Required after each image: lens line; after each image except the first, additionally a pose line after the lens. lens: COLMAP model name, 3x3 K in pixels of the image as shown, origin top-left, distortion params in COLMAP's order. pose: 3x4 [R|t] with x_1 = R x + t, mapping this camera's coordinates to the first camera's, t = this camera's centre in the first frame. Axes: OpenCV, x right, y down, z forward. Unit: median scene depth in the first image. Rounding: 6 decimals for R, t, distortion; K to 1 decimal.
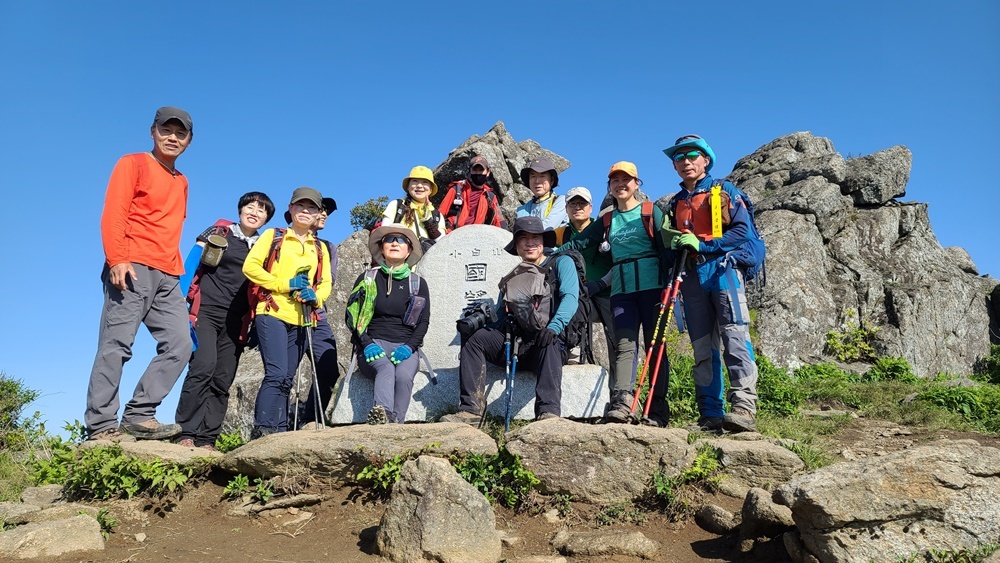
lens RADIAL K [[729.9, 0, 500.0], [0, 729.9, 281.5], [0, 0, 1]] dist [0.046823, -0.002051]
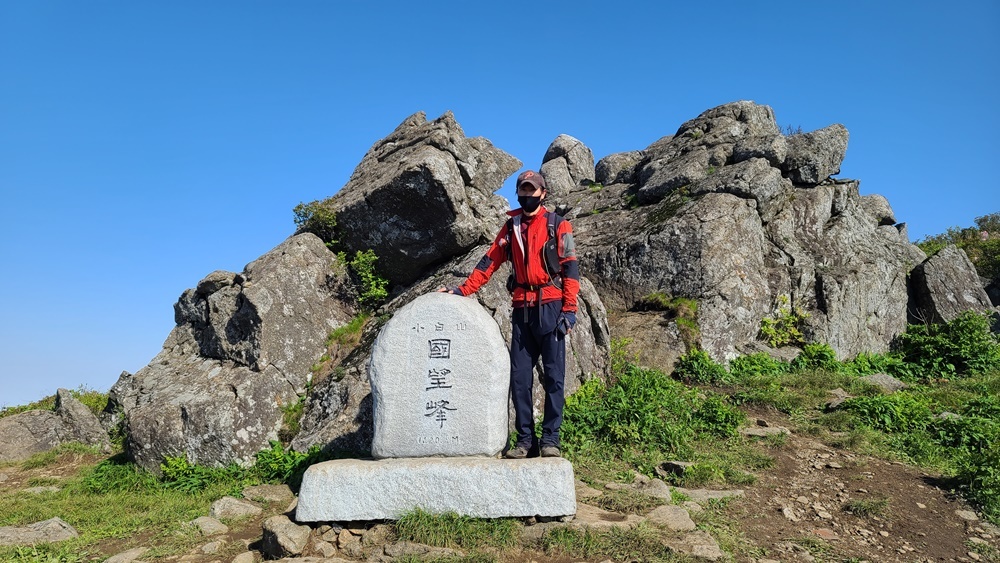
lens RADIAL K [[729.9, 0, 500.0], [0, 729.9, 281.5], [0, 0, 1]] dist [0.046823, -0.002051]
pose [[0.995671, 0.003616, 0.092874, -0.019890], [-0.015429, 0.991810, 0.126790, -0.104875], [-0.091655, -0.127674, 0.987572, 0.013947]]
